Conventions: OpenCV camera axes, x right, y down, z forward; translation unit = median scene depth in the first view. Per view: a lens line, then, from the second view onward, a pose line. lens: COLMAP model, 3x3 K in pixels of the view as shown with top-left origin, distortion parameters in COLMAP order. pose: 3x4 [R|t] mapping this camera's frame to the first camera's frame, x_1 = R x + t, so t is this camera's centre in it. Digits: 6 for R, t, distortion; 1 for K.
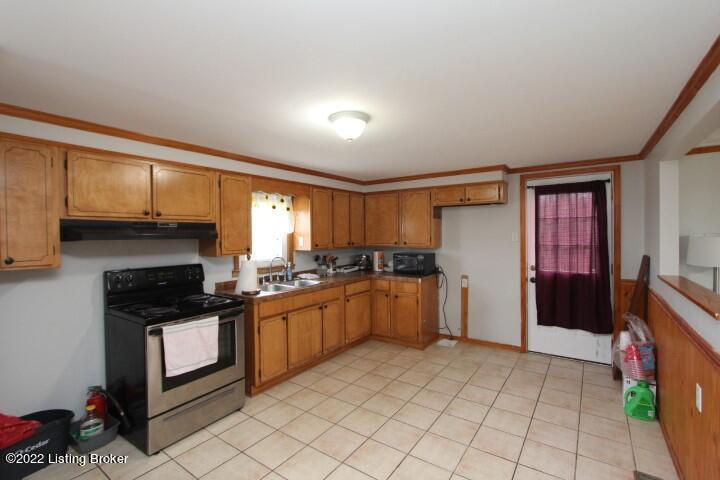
lens RADIAL K [[335.1, 0, 359.4], [0, 335.1, 237.8], [0, 0, 1]] dist [-0.004474, -0.000166]
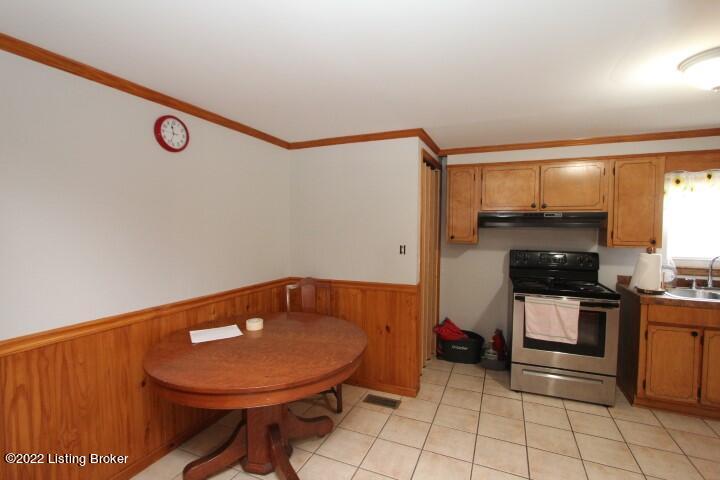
lens RADIAL K [[335.1, 0, 362.2], [0, 335.1, 236.9], [0, 0, 1]] dist [-0.004474, -0.000166]
pose [[0.212950, 0.042814, -0.976125, 0.426350], [-0.023668, 0.998972, 0.038653, 0.008239], [0.976776, 0.014872, 0.213744, 0.108620]]
